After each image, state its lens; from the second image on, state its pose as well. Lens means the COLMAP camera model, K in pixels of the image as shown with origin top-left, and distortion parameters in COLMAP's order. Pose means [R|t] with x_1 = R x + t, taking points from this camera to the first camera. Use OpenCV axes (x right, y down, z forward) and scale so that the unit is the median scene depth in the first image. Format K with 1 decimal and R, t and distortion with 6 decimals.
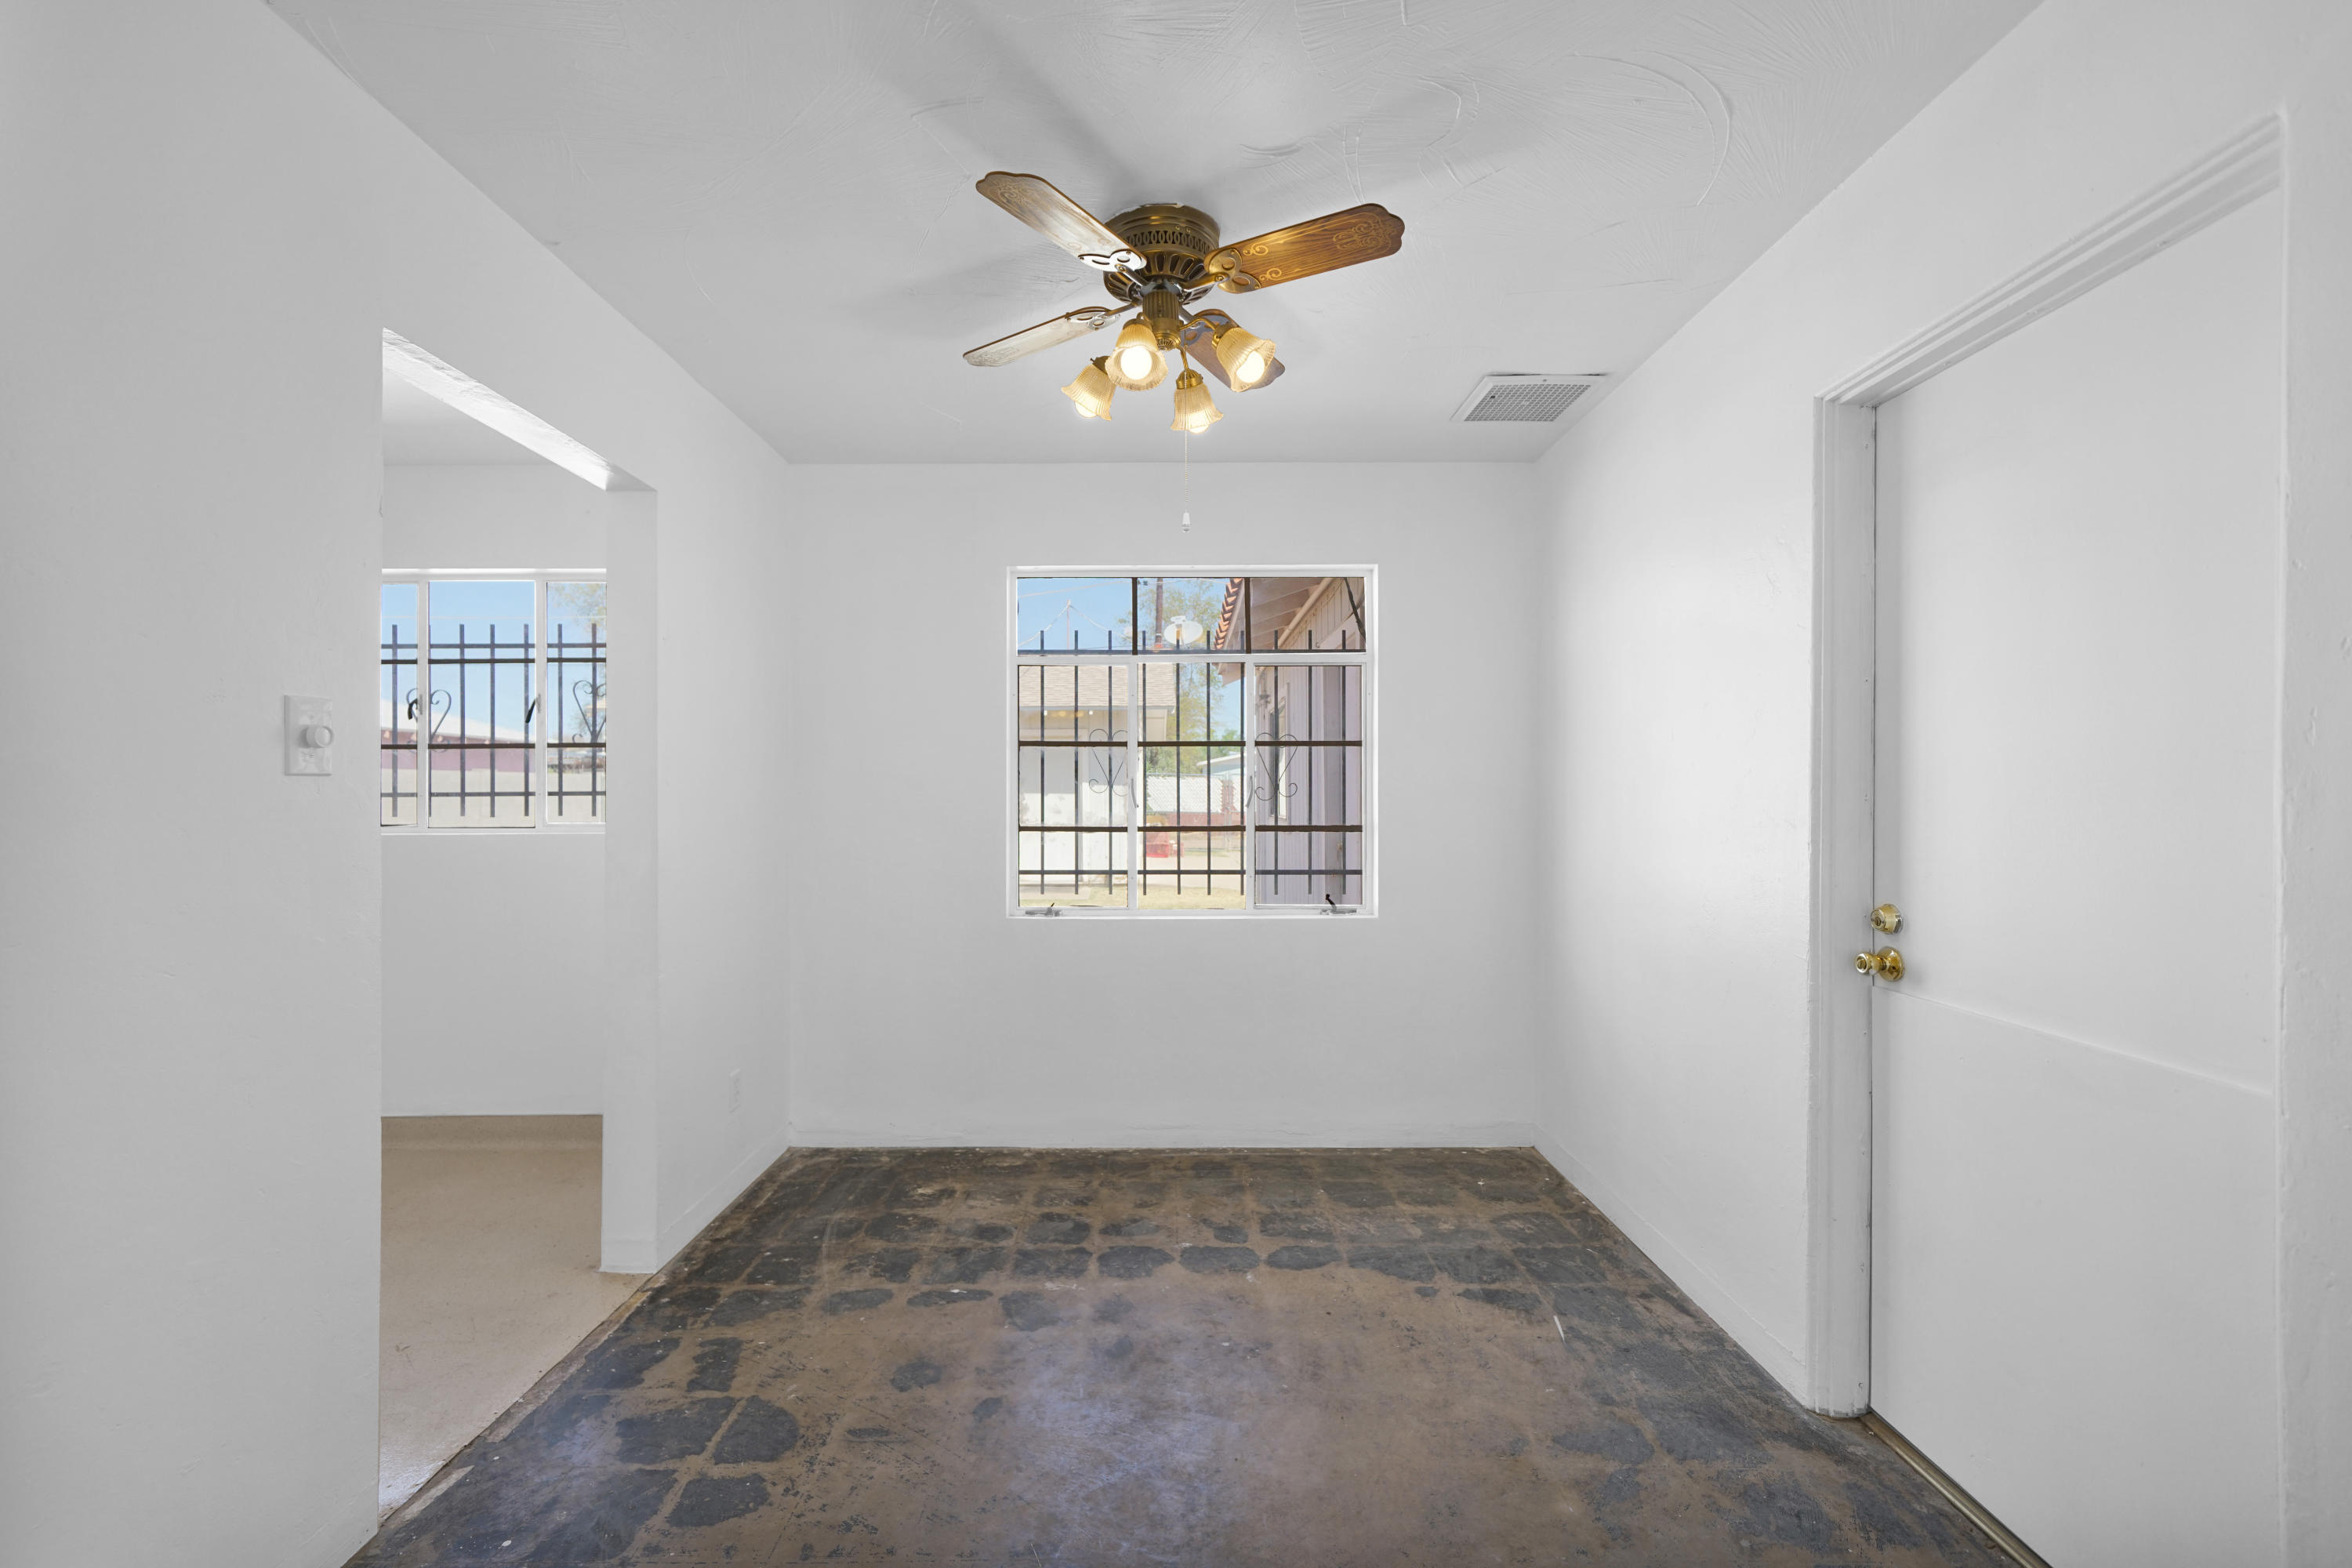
lens RADIAL K [[983.7, 0, 1176.0], [0, 983.7, 784.0], [0, 0, 1]] dist [-0.000188, 0.000051]
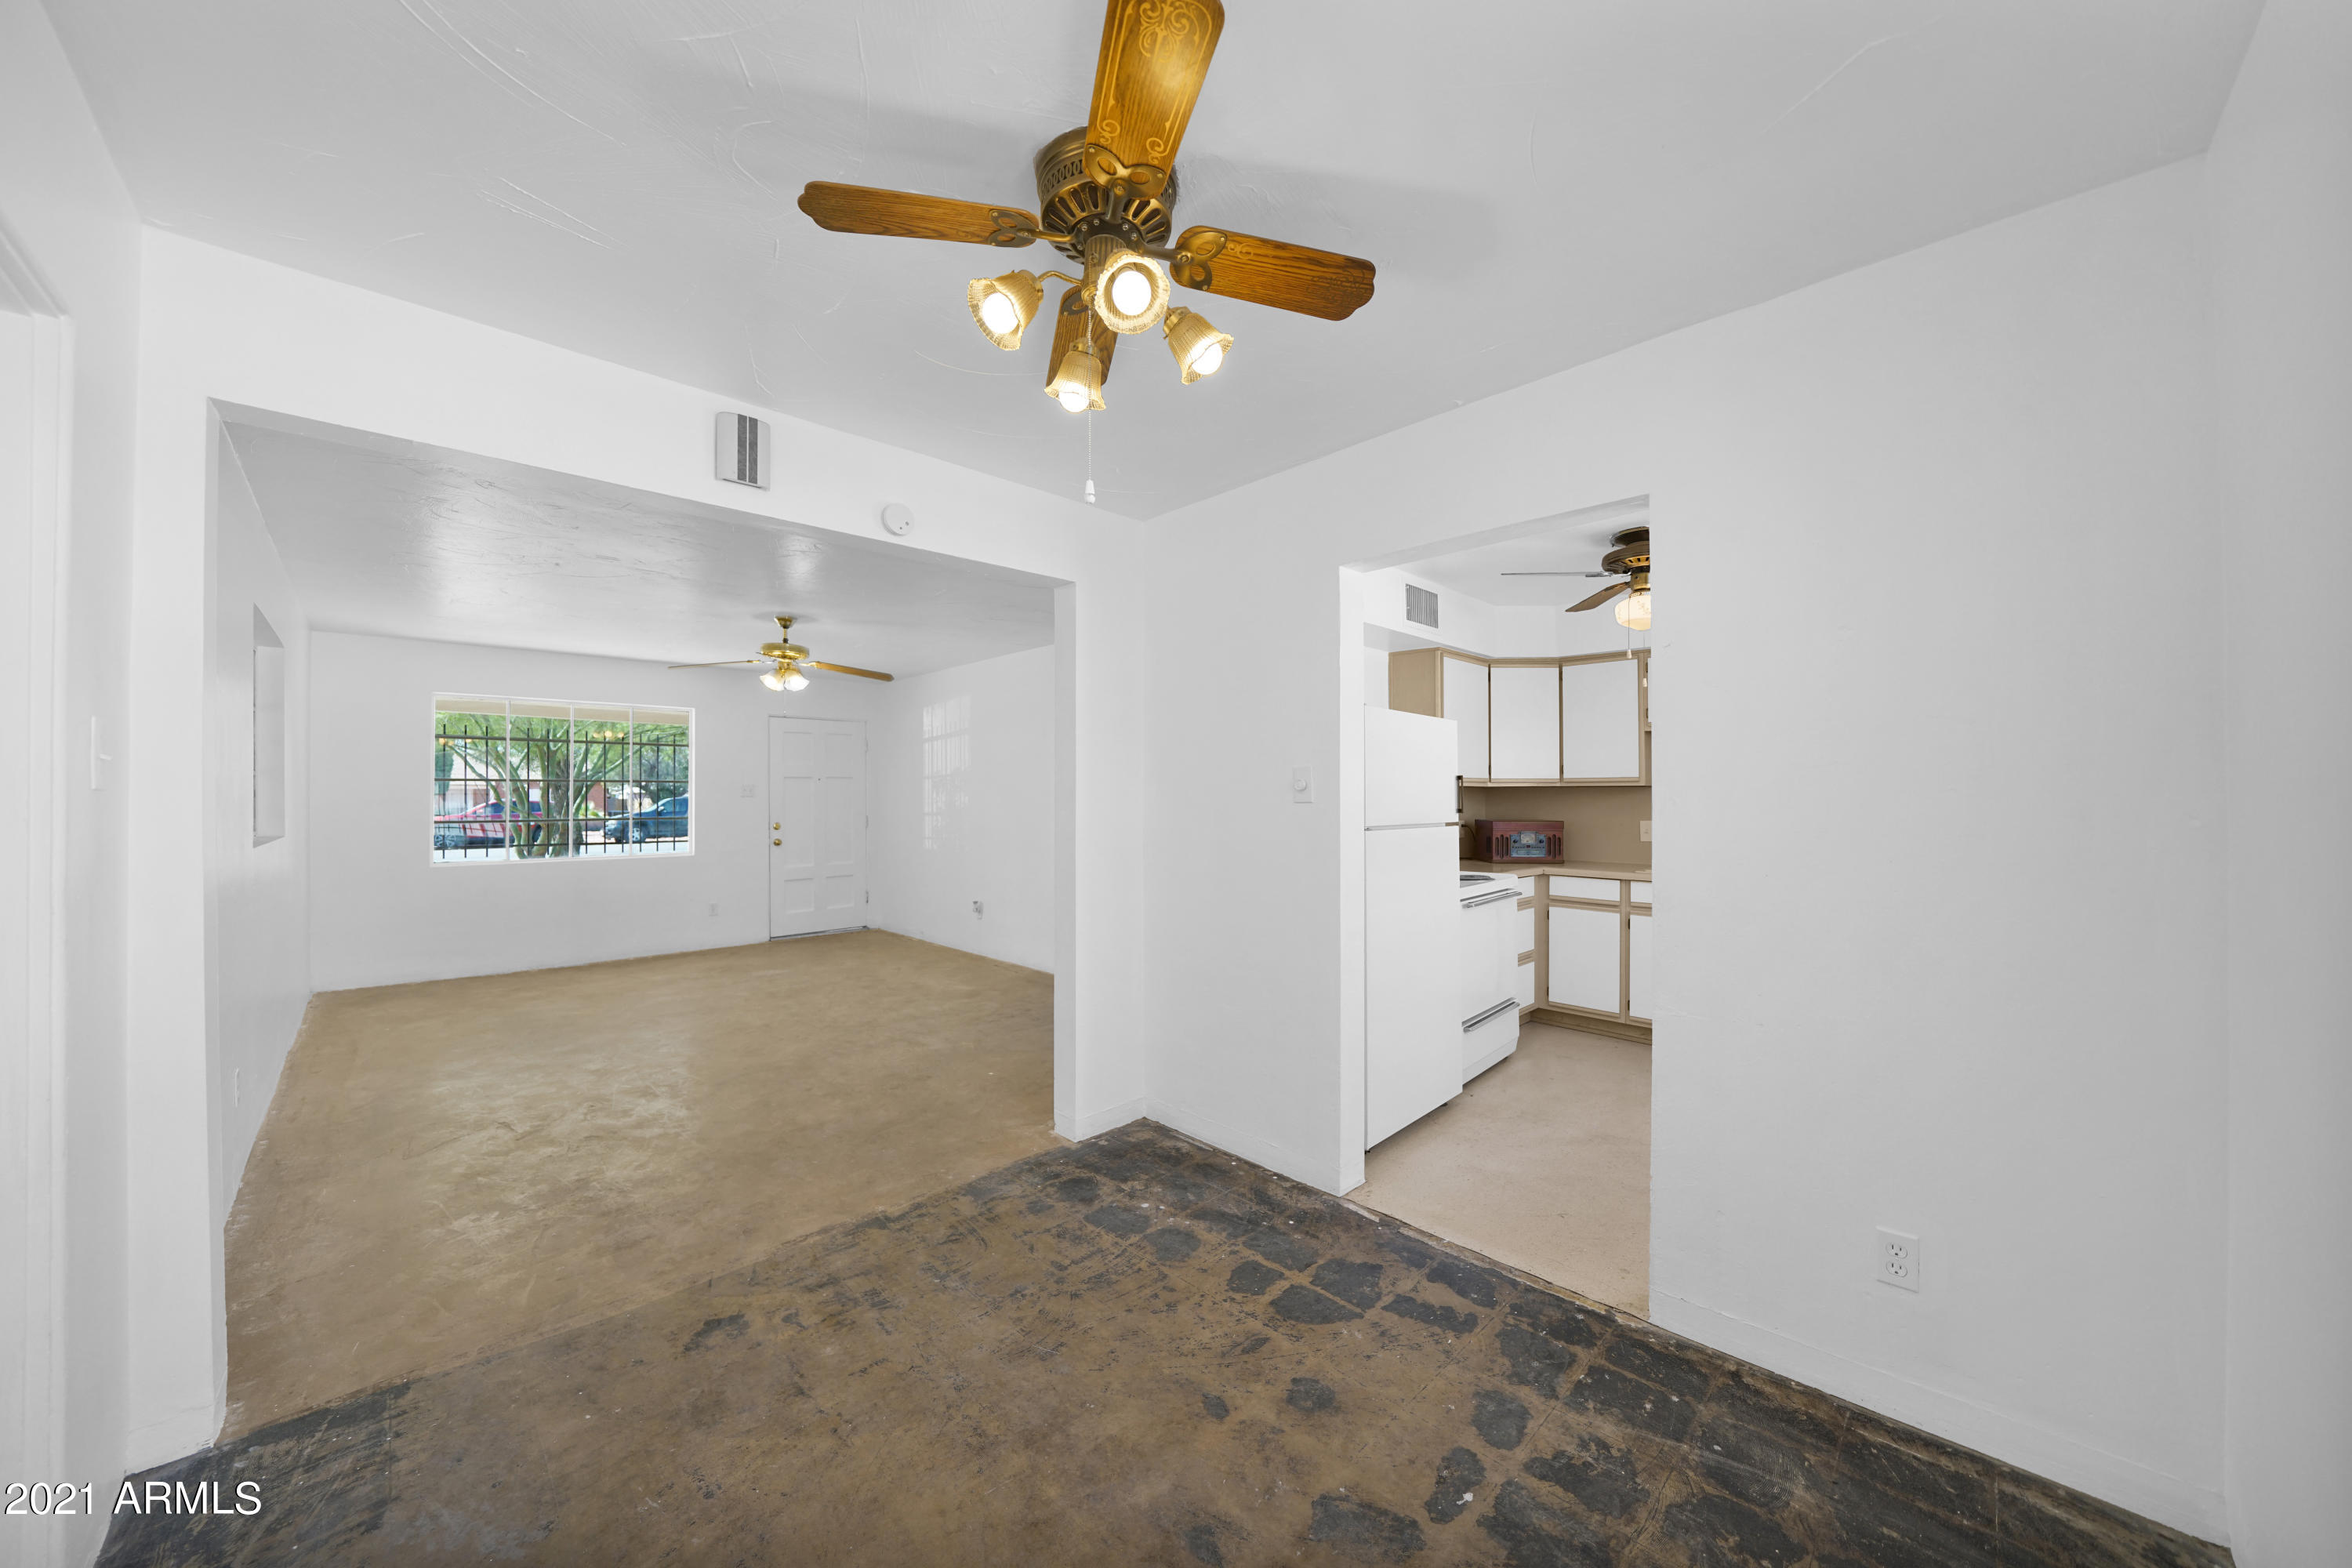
lens RADIAL K [[811.1, 0, 1152.3], [0, 811.1, 794.4], [0, 0, 1]] dist [-0.016691, 0.000073]
pose [[-0.728865, -0.004101, -0.684645, 0.373543], [0.010174, 0.999807, -0.016820, -0.002468], [0.684582, -0.019225, -0.728683, 1.334355]]
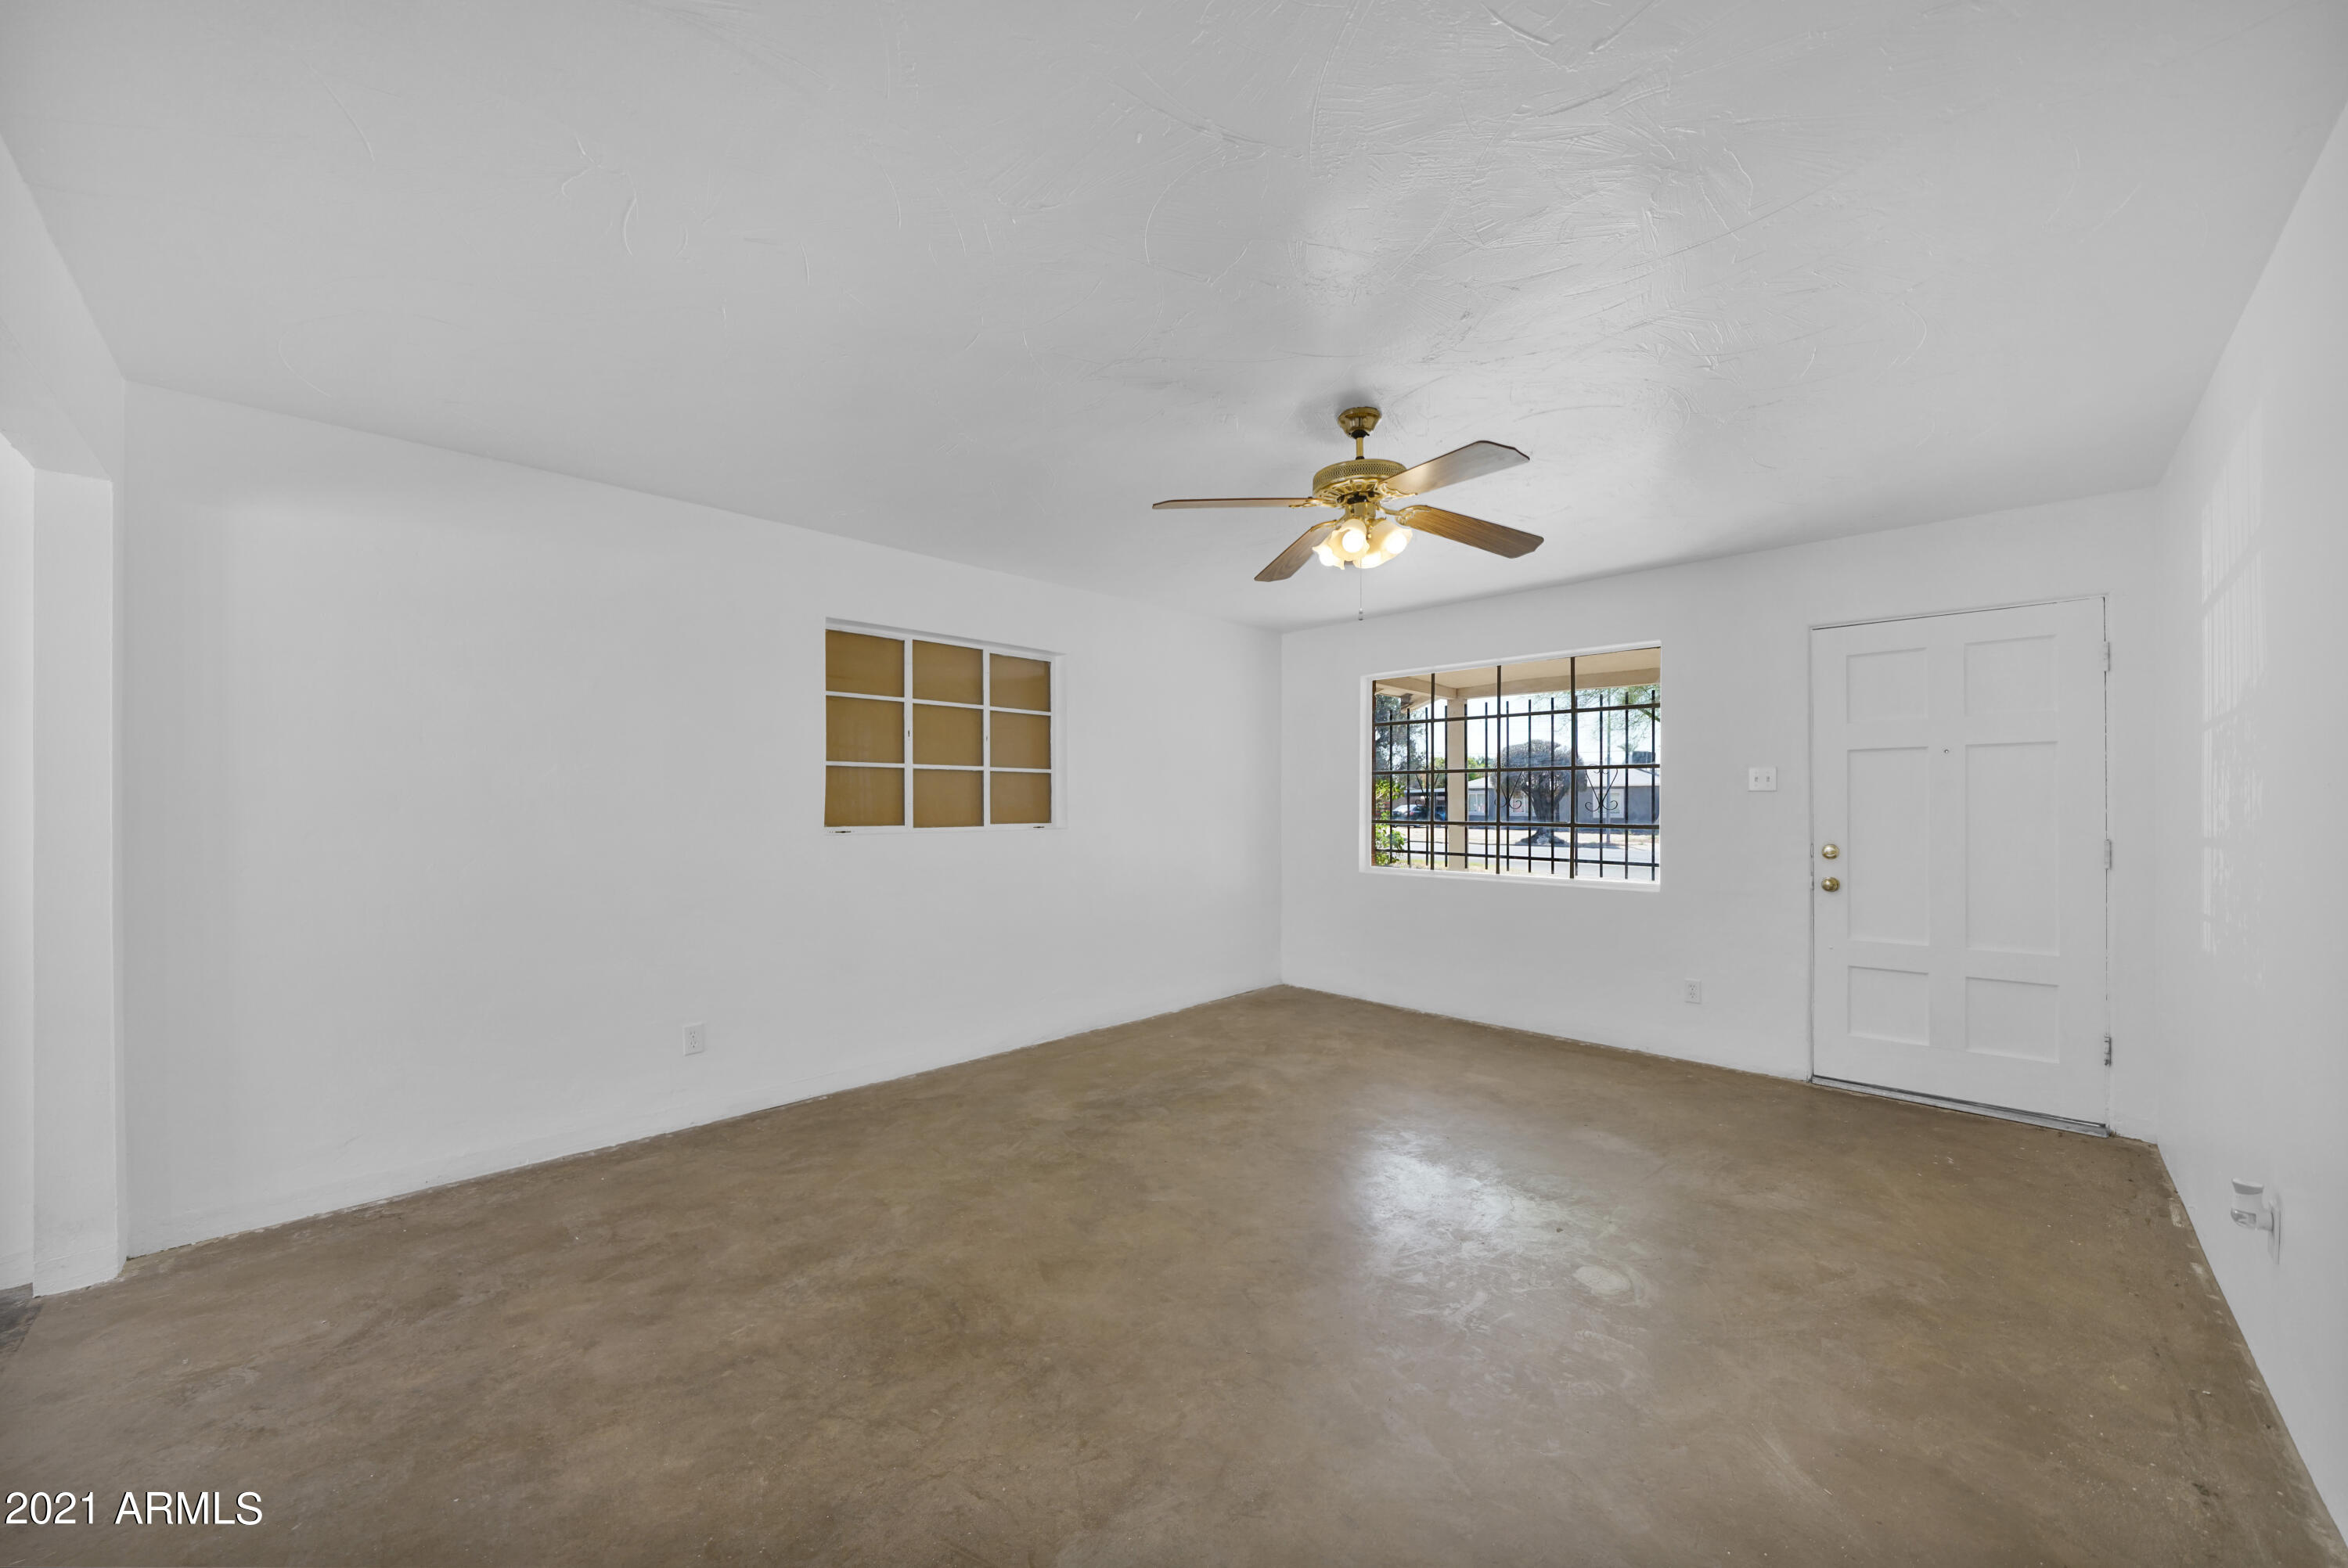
lens RADIAL K [[845.0, 0, 1142.4], [0, 845.0, 803.3], [0, 0, 1]] dist [-0.010963, 0.000088]
pose [[-0.694363, -0.005793, 0.719601, -0.956422], [-0.013661, 0.999894, -0.005133, -0.012095], [-0.719495, -0.013395, -0.694369, 0.075153]]
